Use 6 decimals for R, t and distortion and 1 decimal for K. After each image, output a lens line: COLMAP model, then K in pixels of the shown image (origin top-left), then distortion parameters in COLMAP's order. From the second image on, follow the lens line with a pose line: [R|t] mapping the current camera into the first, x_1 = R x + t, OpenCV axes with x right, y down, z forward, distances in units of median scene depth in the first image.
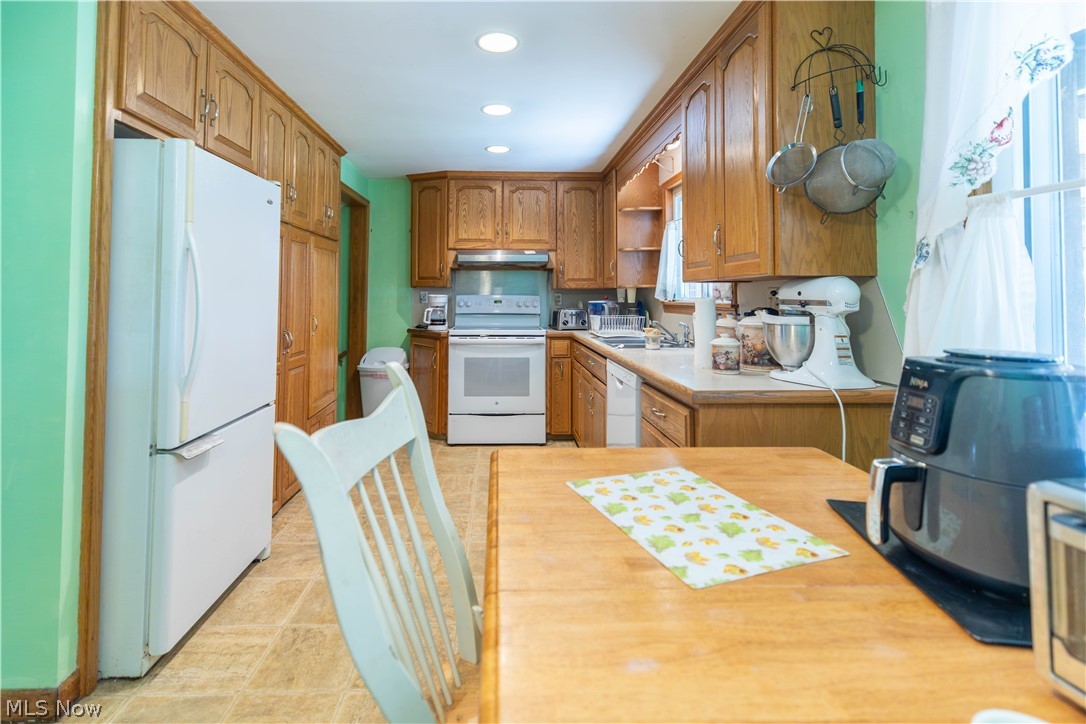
lens RADIAL K [[501.2, 0, 540.8], [0, 501.2, 285.2], [0, 0, 1]] dist [0.000800, -0.000094]
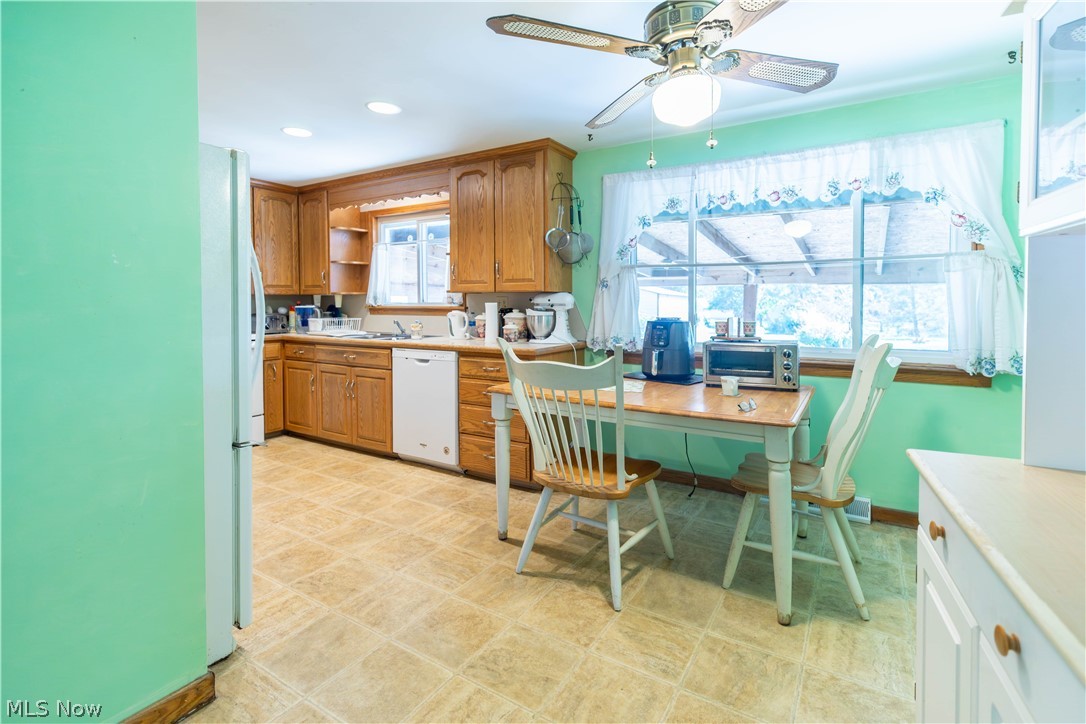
lens RADIAL K [[481.8, 0, 542.8], [0, 481.8, 314.7], [0, 0, 1]] dist [-0.000329, -0.000044]
pose [[0.572403, -0.019875, 0.819731, -1.031470], [-0.018927, 0.999120, 0.037441, 0.001842], [-0.819754, -0.036946, 0.571523, -0.093250]]
